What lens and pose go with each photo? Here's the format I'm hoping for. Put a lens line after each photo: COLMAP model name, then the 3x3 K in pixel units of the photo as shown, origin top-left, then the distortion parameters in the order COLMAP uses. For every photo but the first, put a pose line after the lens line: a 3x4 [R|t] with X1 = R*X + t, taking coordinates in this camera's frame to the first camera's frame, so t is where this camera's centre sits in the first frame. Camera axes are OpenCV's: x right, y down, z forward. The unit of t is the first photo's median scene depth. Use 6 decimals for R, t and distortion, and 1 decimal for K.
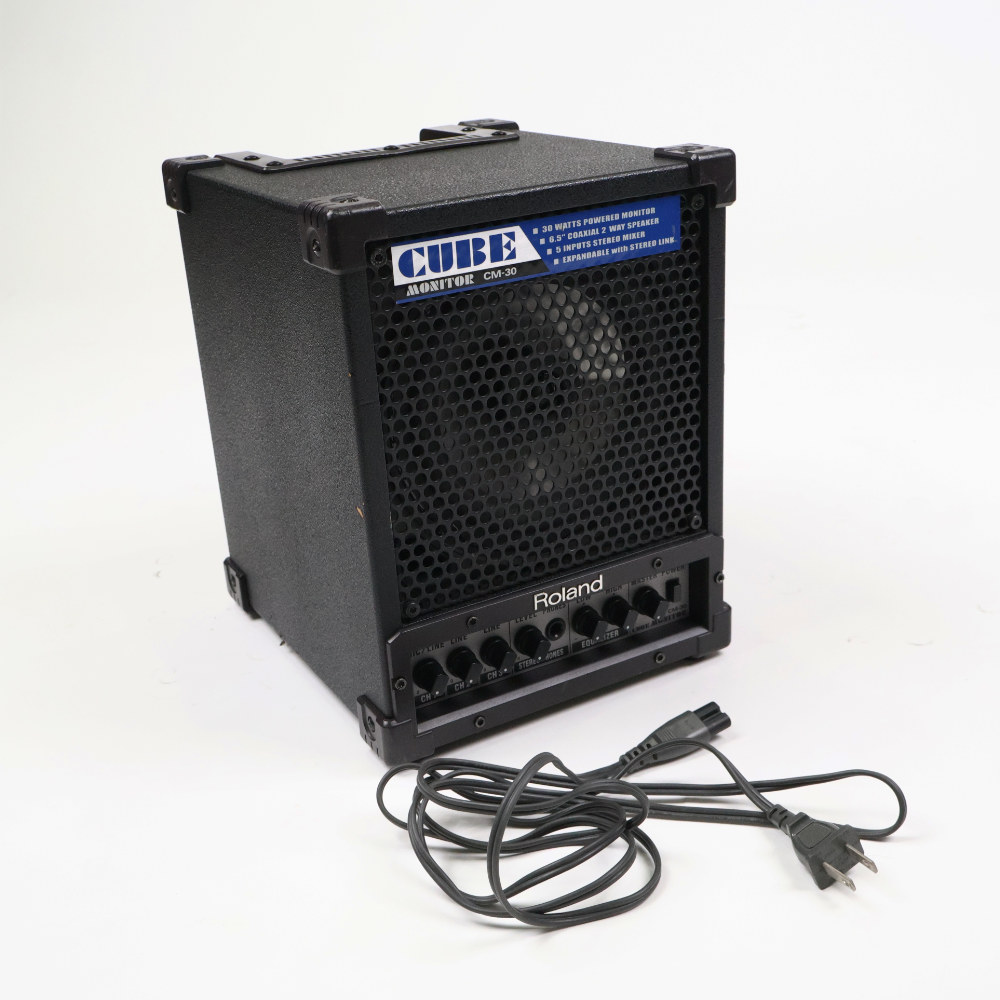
lens RADIAL K [[1278.8, 0, 500.0], [0, 1278.8, 500.0], [0, 0, 1]] dist [-0.031624, -0.019841]
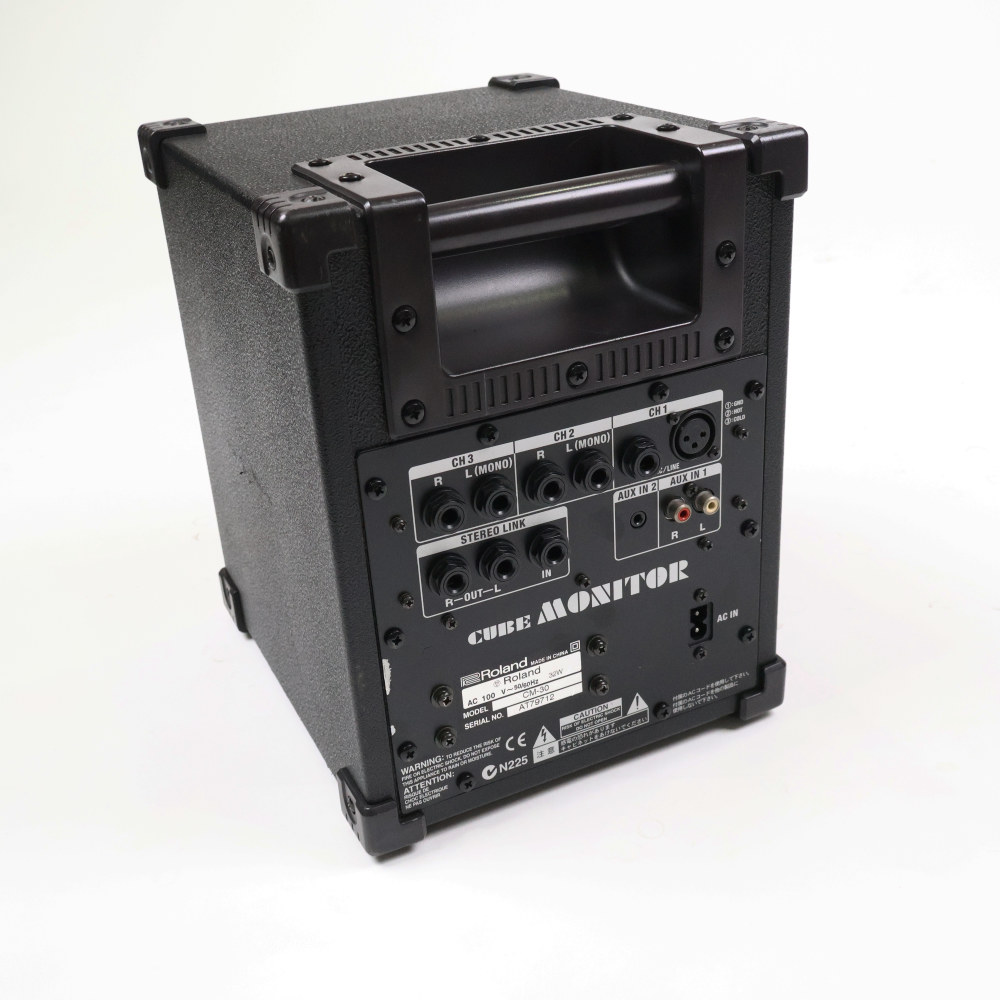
lens RADIAL K [[1278.8, 0, 500.0], [0, 1278.8, 500.0], [0, 0, 1]] dist [-0.031624, -0.019841]
pose [[0.997687, 0.029201, -0.061388, 0.043638], [-0.025687, 0.998028, 0.057273, -0.076619], [0.062939, -0.055564, 0.996469, 0.160039]]
